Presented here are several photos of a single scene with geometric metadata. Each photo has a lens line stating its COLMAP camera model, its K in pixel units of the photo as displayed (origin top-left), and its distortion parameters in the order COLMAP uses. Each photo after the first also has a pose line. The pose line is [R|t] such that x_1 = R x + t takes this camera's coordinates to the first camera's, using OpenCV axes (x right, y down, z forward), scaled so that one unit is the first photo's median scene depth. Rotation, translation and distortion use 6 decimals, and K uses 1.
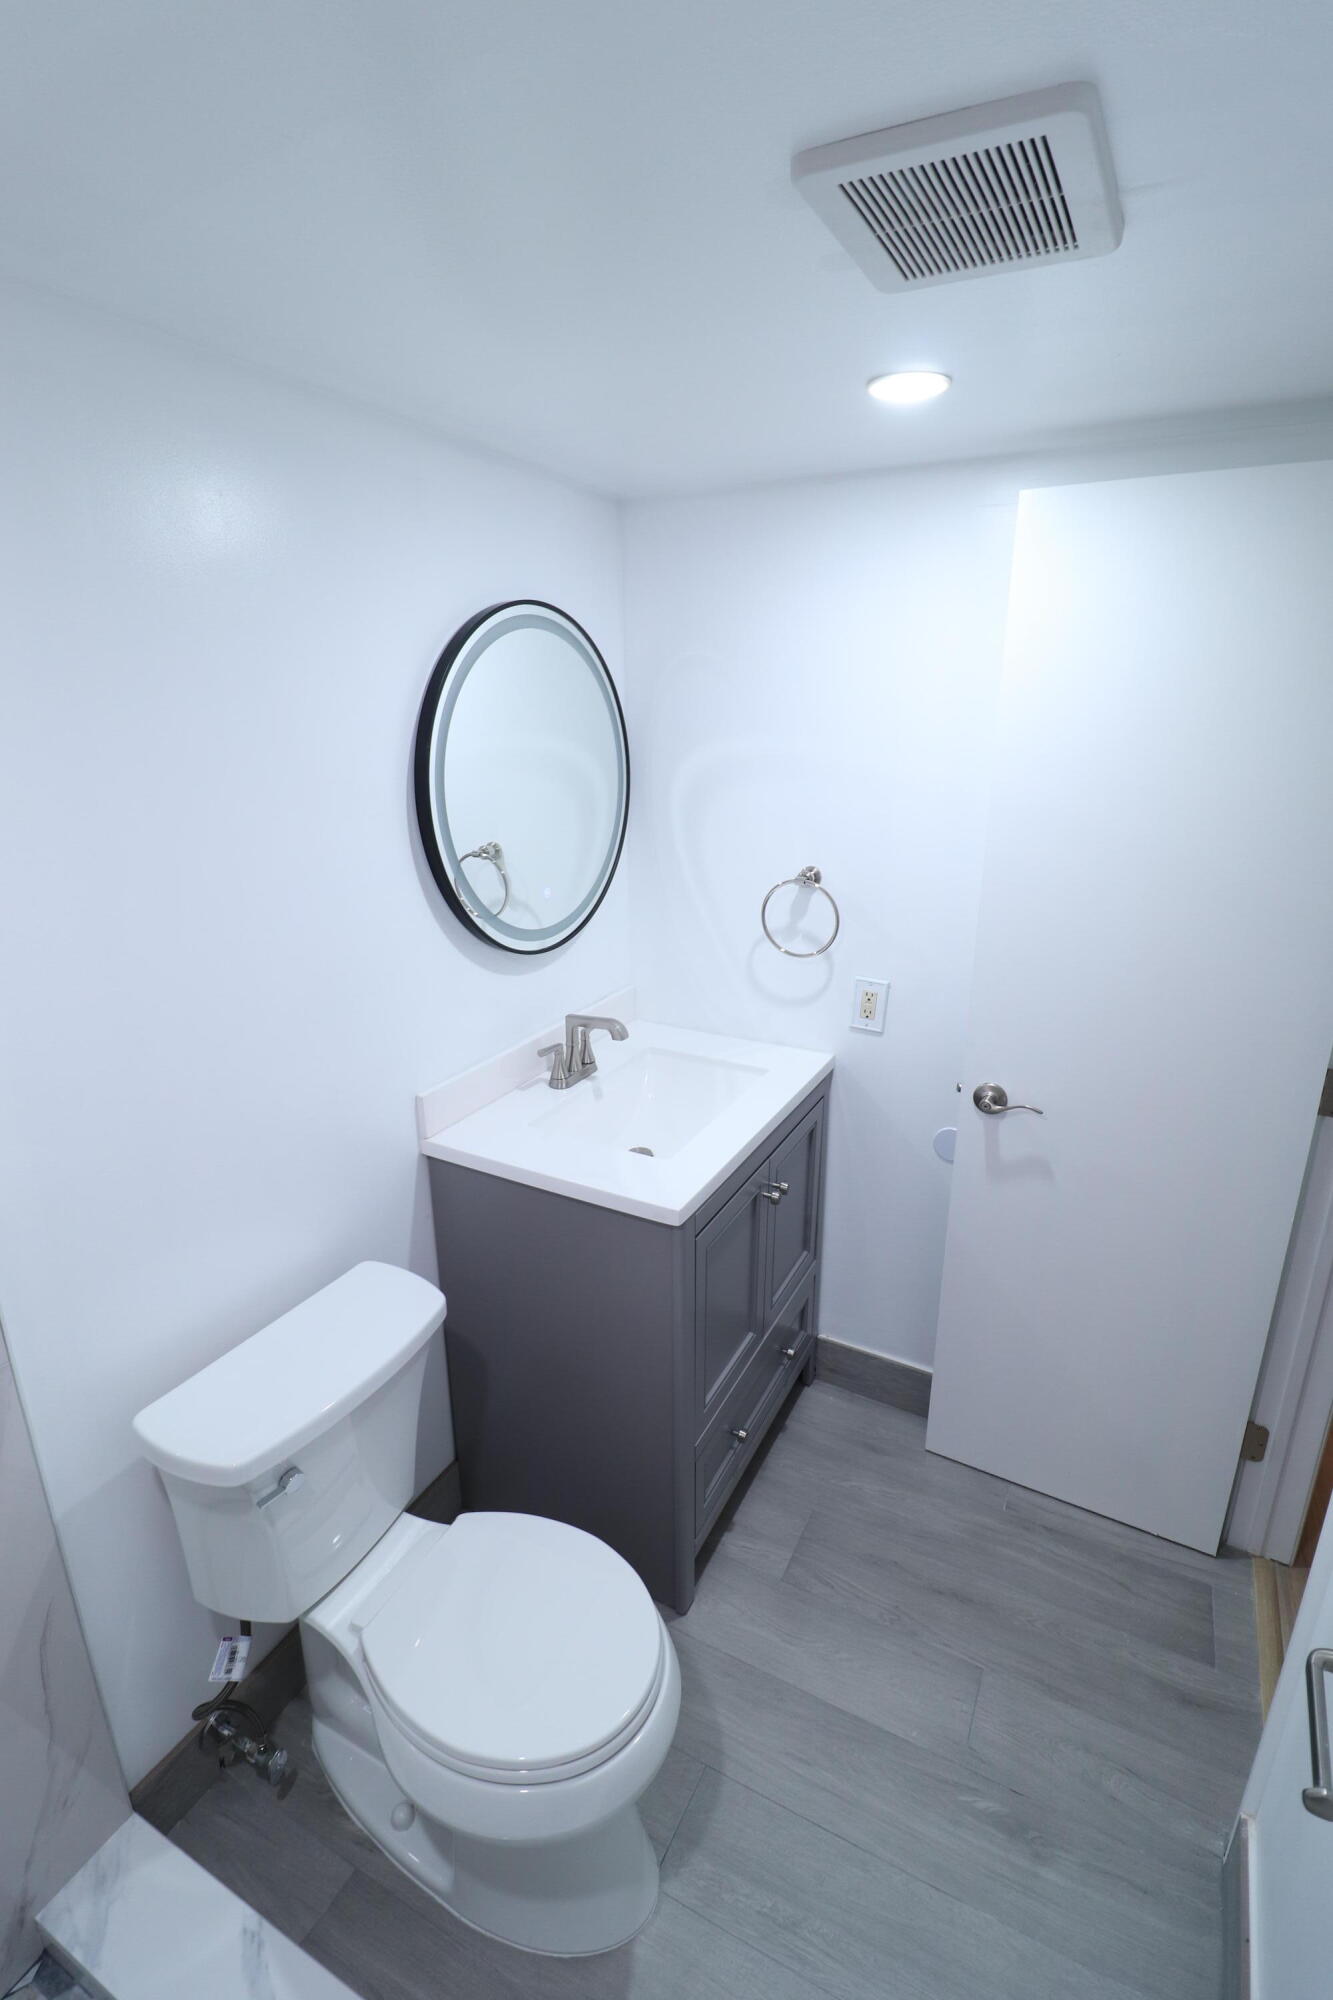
lens RADIAL K [[926.6, 0, 674.7], [0, 926.6, 994.4], [0, 0, 1]] dist [-0.004052, -0.010547]
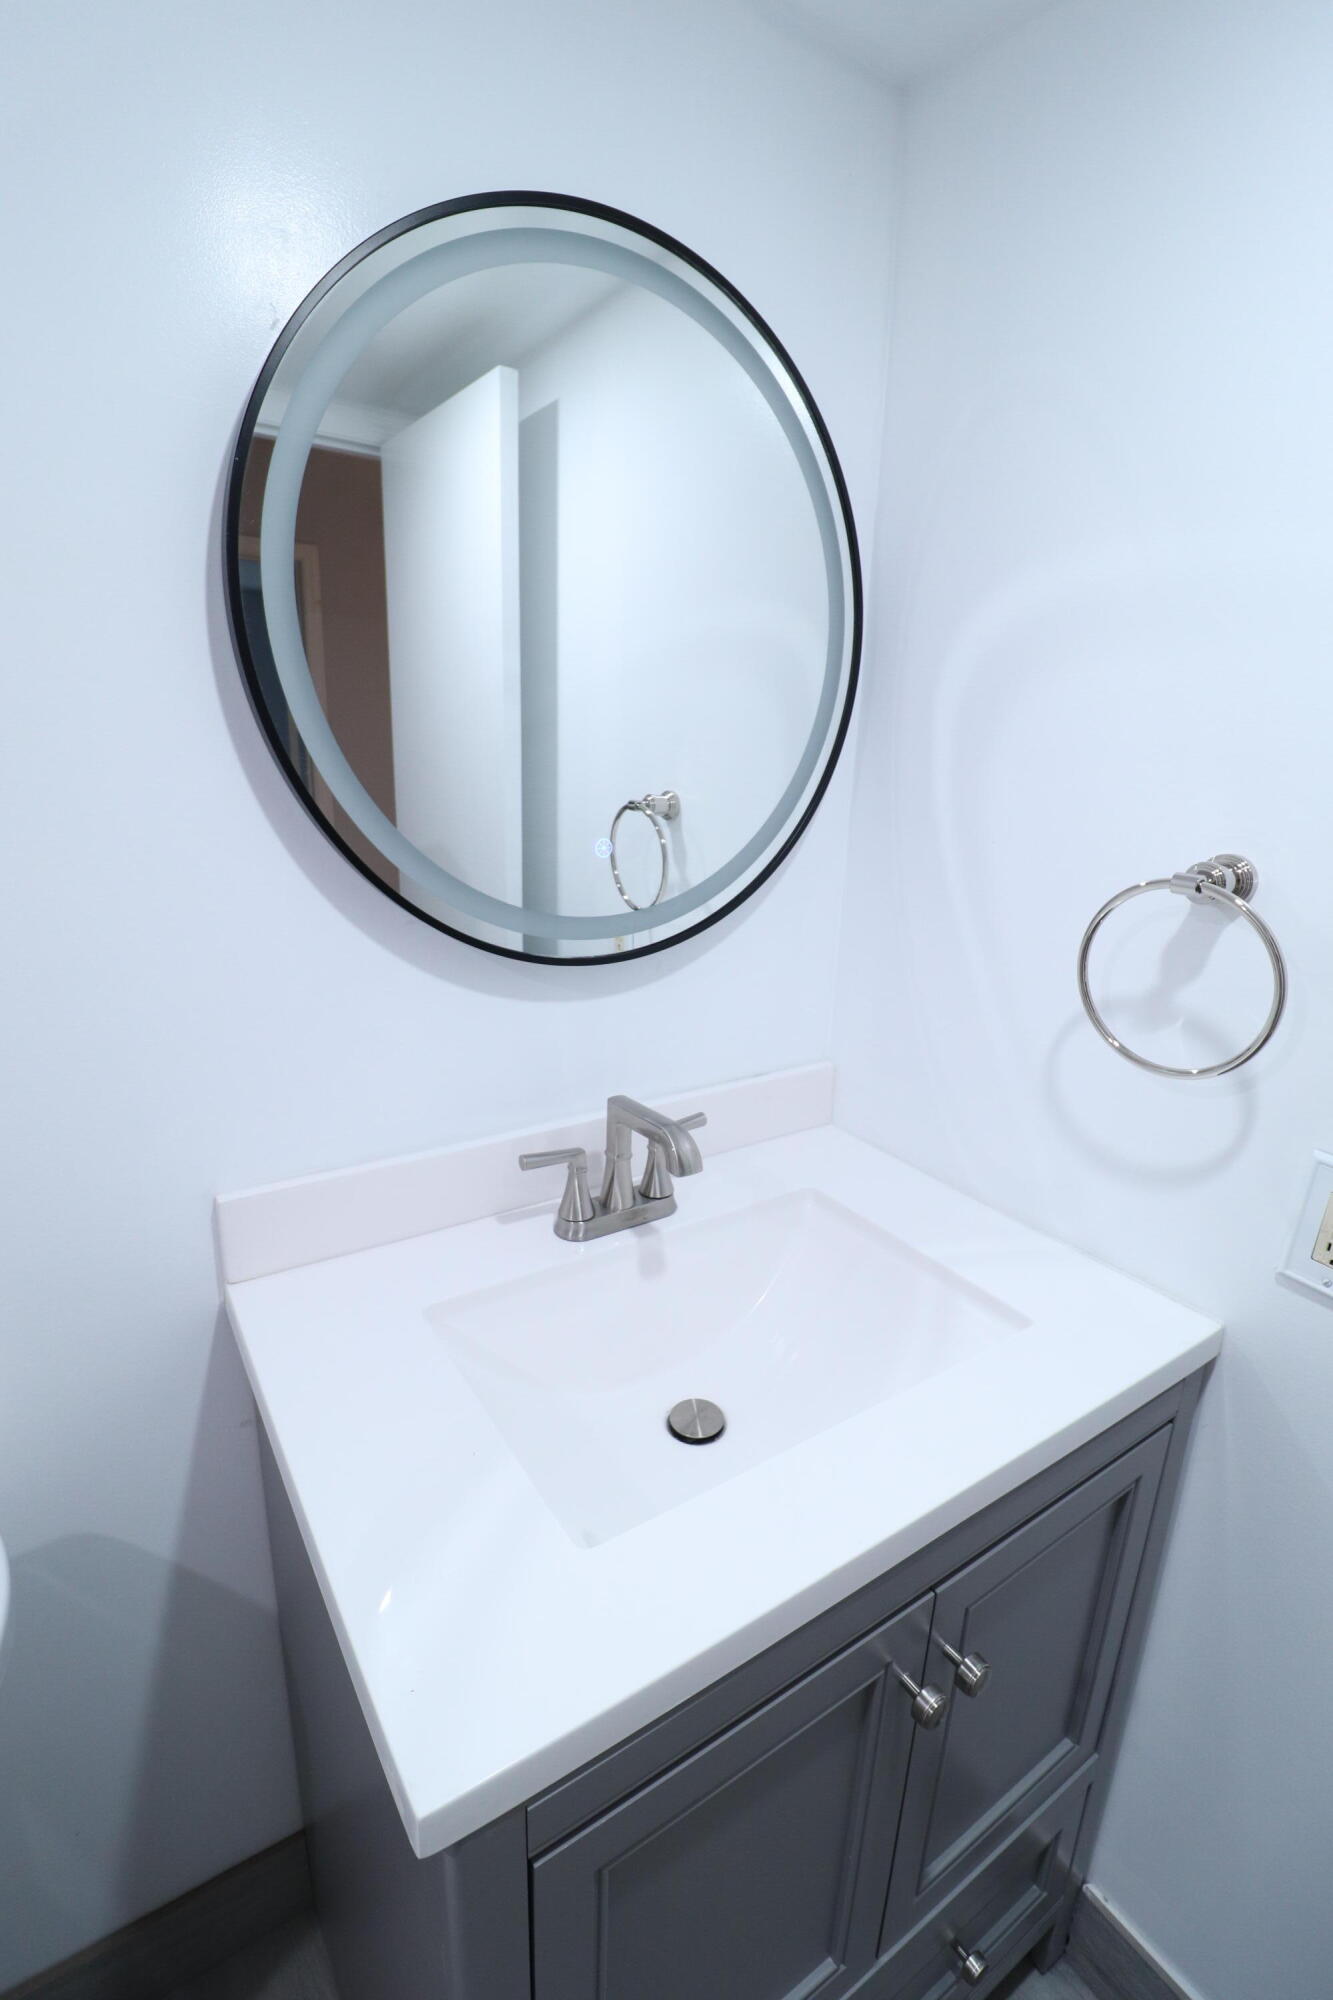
lens RADIAL K [[926.6, 0, 648.6], [0, 926.6, 995.2], [0, 0, 1]] dist [-0.004052, -0.010547]
pose [[0.879261, 0.156365, -0.449945, 0.113730], [-0.176780, 0.984244, -0.003411, -0.032387], [0.442322, 0.082540, 0.893050, 0.534367]]
